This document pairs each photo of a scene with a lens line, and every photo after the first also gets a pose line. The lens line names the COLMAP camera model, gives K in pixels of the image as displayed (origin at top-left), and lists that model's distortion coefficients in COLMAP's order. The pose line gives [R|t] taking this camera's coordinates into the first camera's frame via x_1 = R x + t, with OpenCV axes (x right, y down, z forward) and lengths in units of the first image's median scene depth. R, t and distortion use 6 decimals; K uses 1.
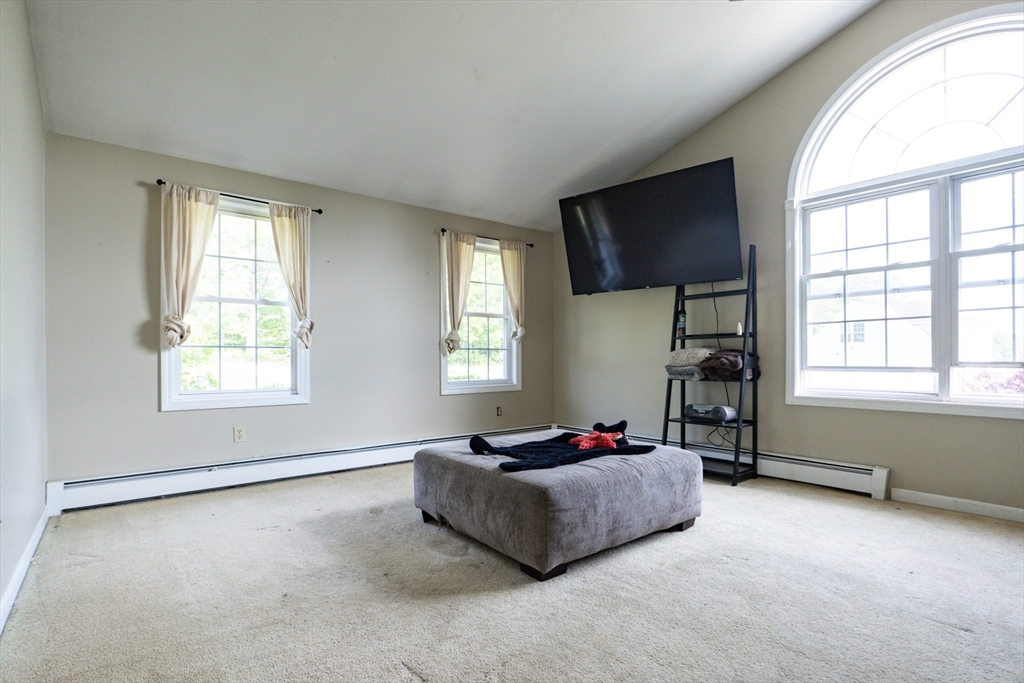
lens RADIAL K [[503.9, 0, 526.6], [0, 503.9, 358.9], [0, 0, 1]] dist [-0.031002, 0.008390]
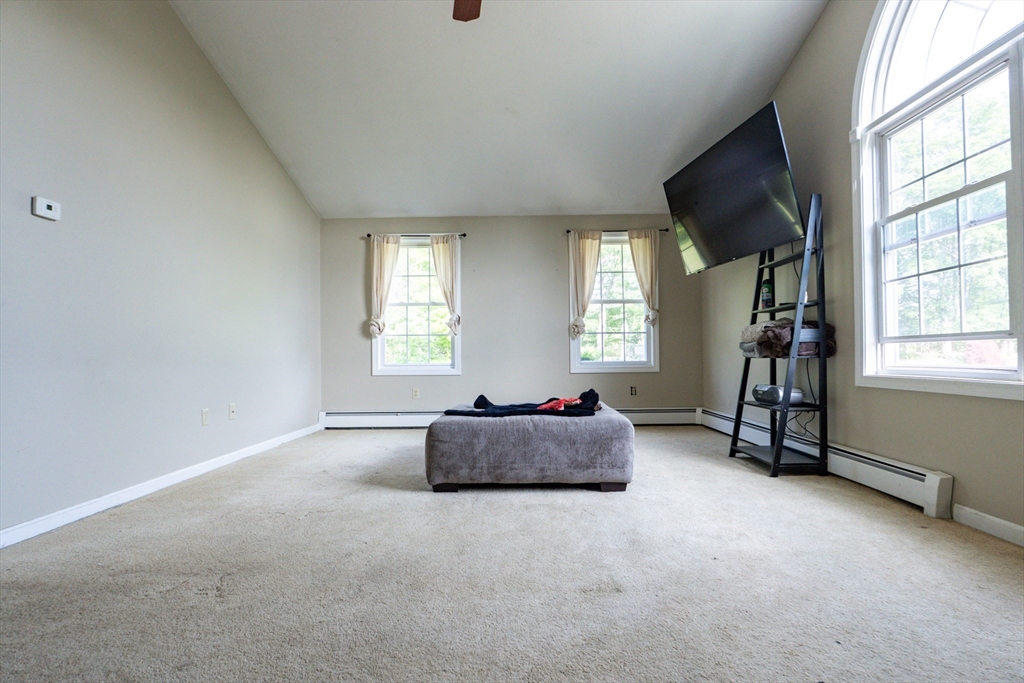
lens RADIAL K [[505.0, 0, 524.3], [0, 505.0, 347.1], [0, 0, 1]] dist [-0.026838, 0.002050]
pose [[0.763255, -0.015688, -0.645907, 0.638224], [0.005557, 0.999828, -0.017717, 0.040645], [0.646074, 0.009933, 0.763210, 0.056568]]
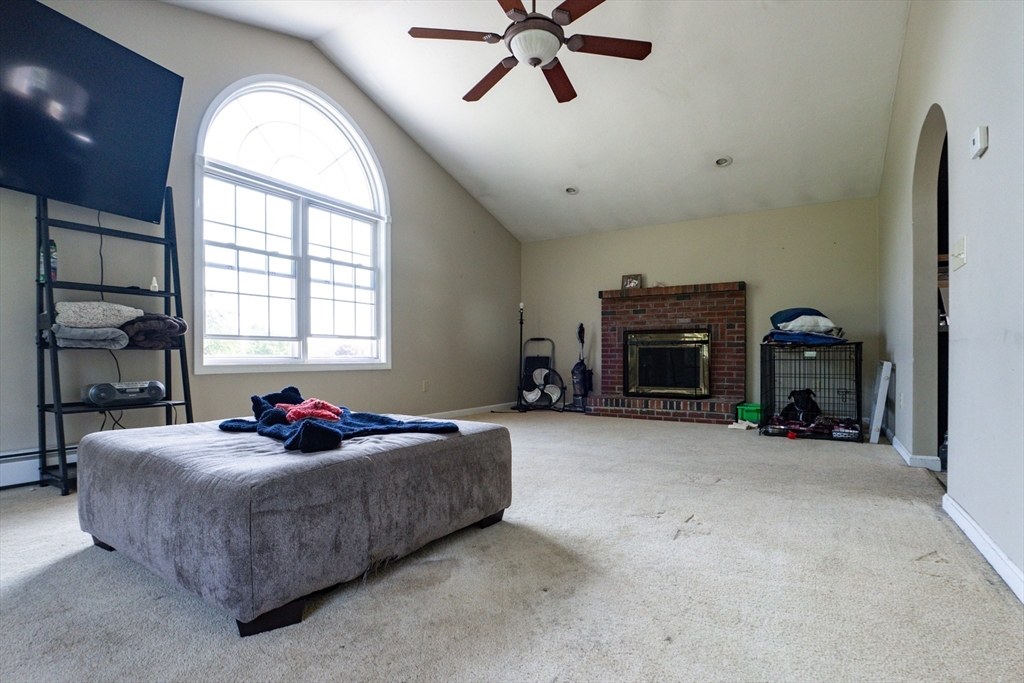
lens RADIAL K [[503.9, 0, 526.6], [0, 503.9, 358.9], [0, 0, 1]] dist [-0.031002, 0.008390]
pose [[-0.329909, -0.000831, 0.944012, -0.549586], [0.005439, 0.999981, 0.002781, 0.063102], [-0.943997, 0.006052, -0.329899, 0.736842]]
